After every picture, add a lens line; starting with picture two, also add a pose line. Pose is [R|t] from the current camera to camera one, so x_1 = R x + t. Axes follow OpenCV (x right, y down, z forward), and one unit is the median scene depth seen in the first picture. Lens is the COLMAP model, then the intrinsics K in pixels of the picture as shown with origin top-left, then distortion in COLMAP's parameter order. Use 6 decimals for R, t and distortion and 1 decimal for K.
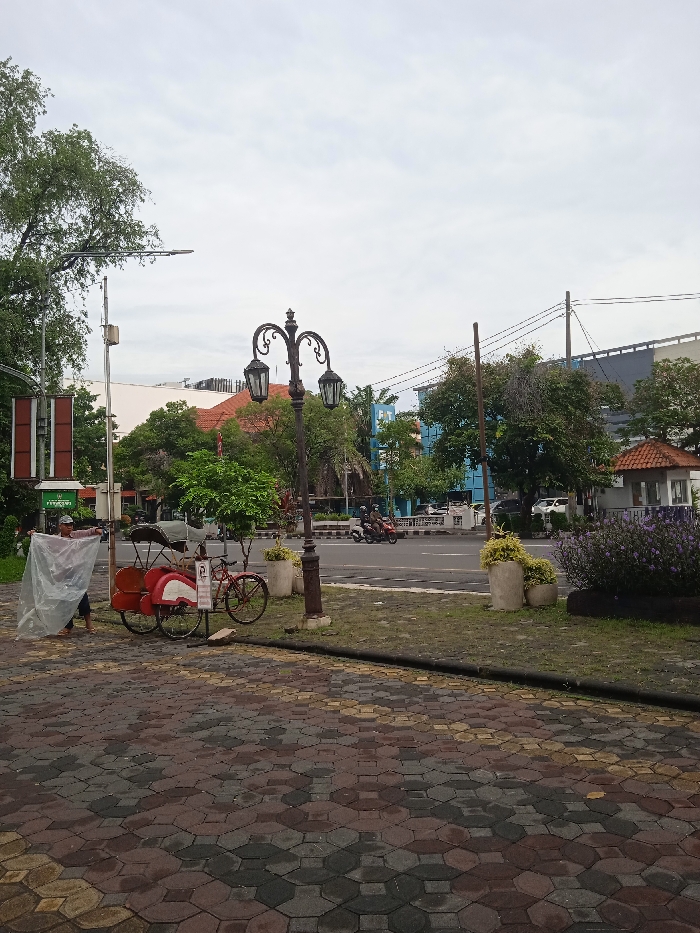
lens RADIAL K [[772.2, 0, 345.7], [0, 772.2, 466.4], [0, 0, 1]] dist [0.046464, -0.060588]
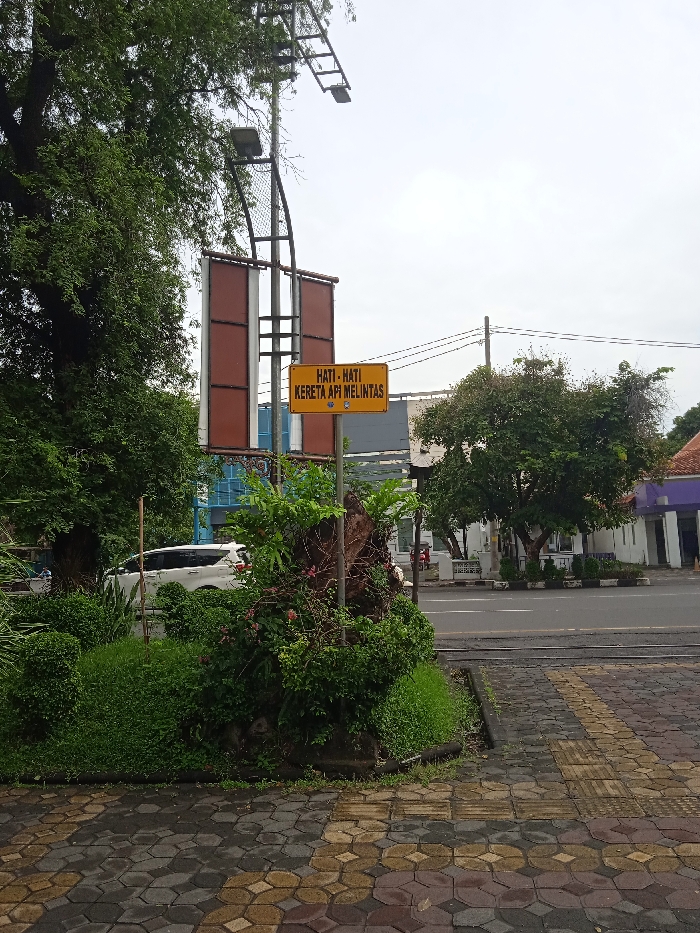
lens RADIAL K [[772.2, 0, 345.7], [0, 772.2, 466.4], [0, 0, 1]] dist [0.046464, -0.060588]
pose [[0.789991, 0.080061, 0.607869, -0.382828], [-0.029875, 0.995287, -0.092260, 0.038263], [-0.612391, 0.054725, 0.788659, 0.392189]]
